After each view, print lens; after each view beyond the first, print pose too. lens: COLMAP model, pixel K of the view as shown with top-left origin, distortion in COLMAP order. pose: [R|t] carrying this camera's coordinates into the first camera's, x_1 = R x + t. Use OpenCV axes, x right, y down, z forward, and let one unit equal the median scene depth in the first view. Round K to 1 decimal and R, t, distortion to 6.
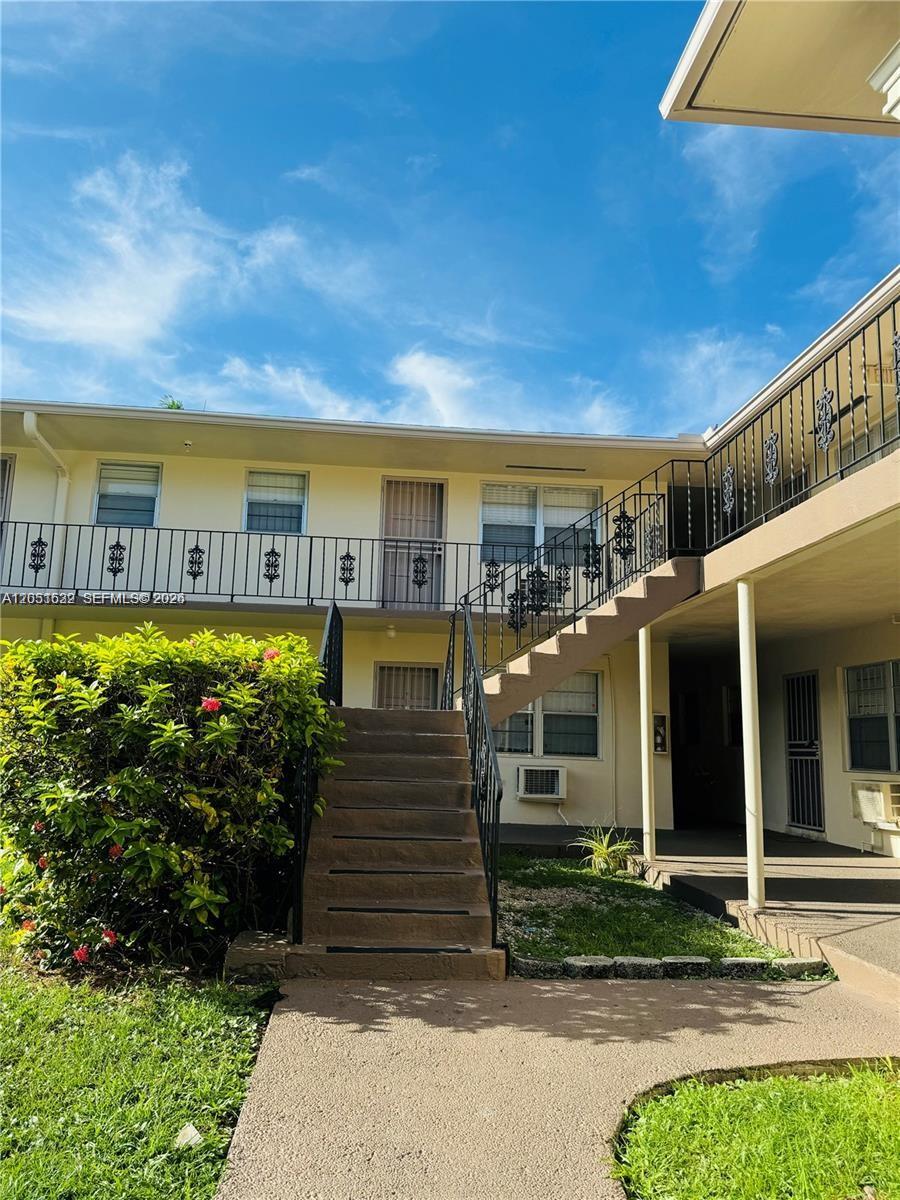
lens RADIAL K [[834.4, 0, 450.0], [0, 834.4, 600.0], [0, 0, 1]] dist [0.137471, -0.204961]
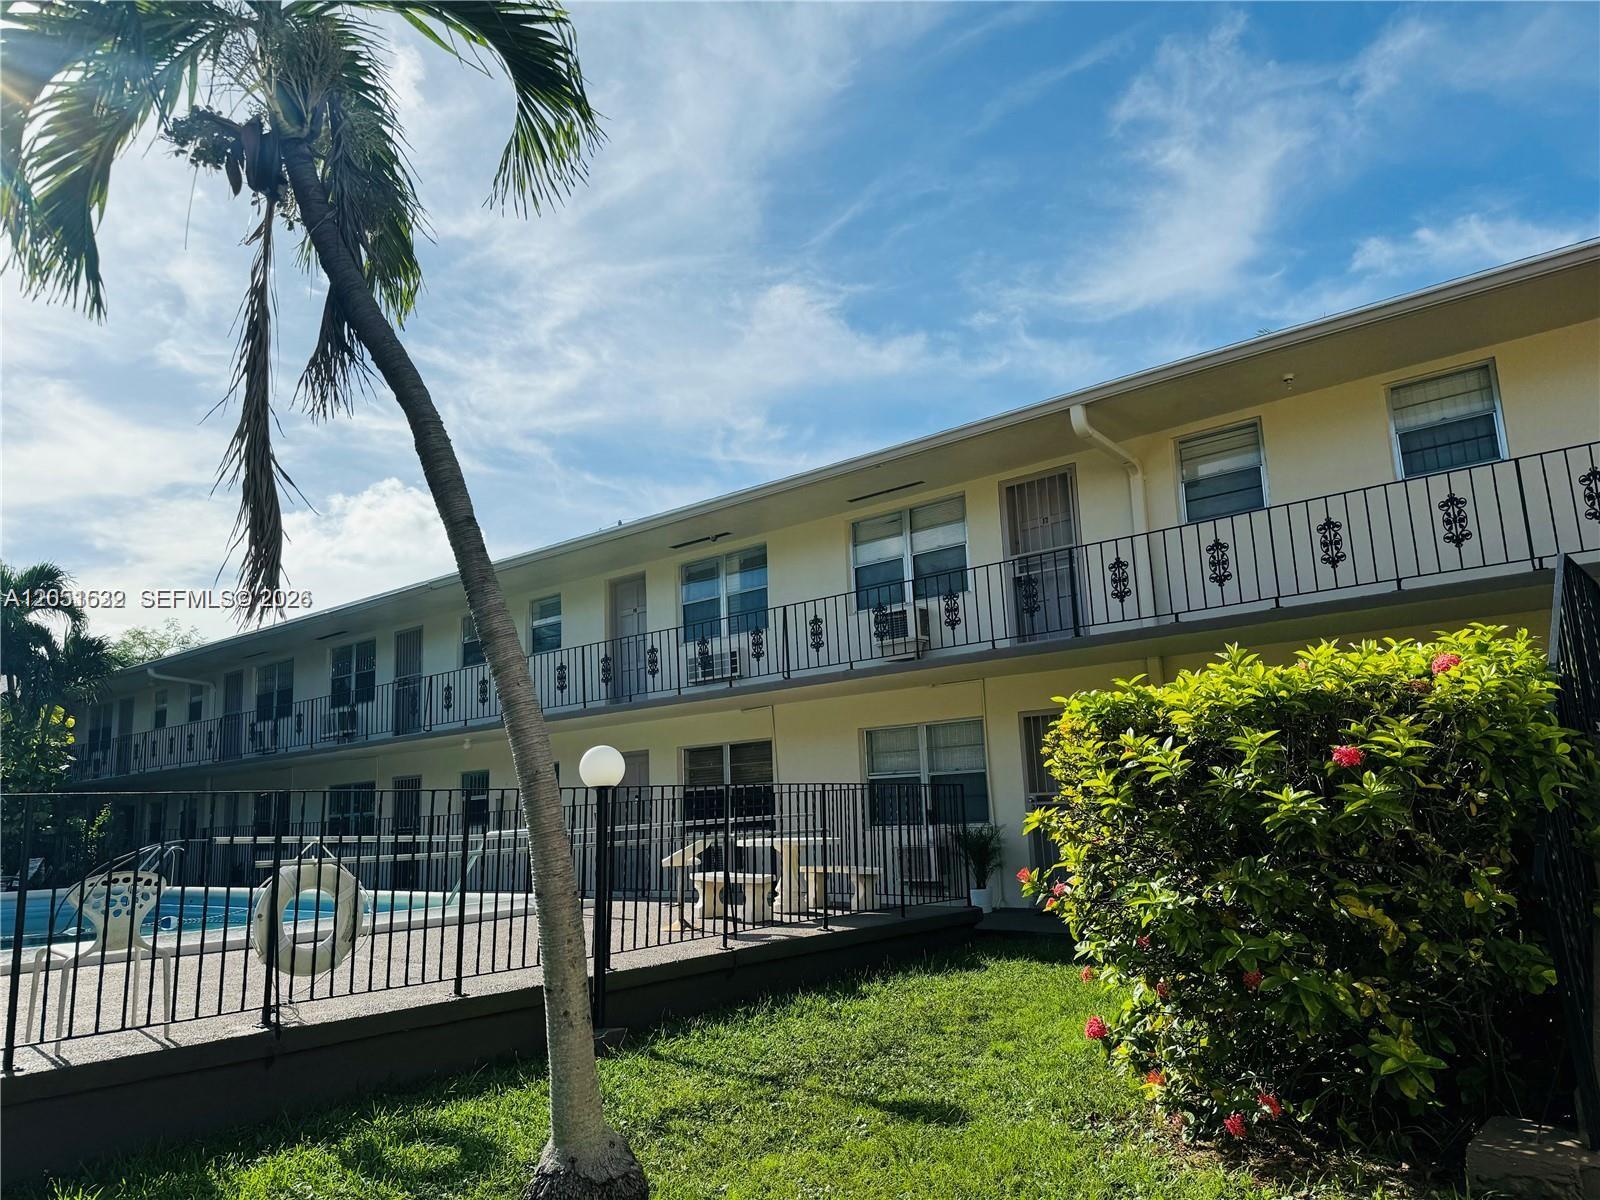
lens RADIAL K [[1119.1, 0, 834.2], [0, 1119.1, 614.1], [0, 0, 1]] dist [0.035256, -0.043272]
pose [[0.710288, -0.181104, -0.680215, 0.035426], [0.179547, 0.980985, -0.073697, 0.011459], [0.680627, -0.069784, 0.729299, 0.118788]]
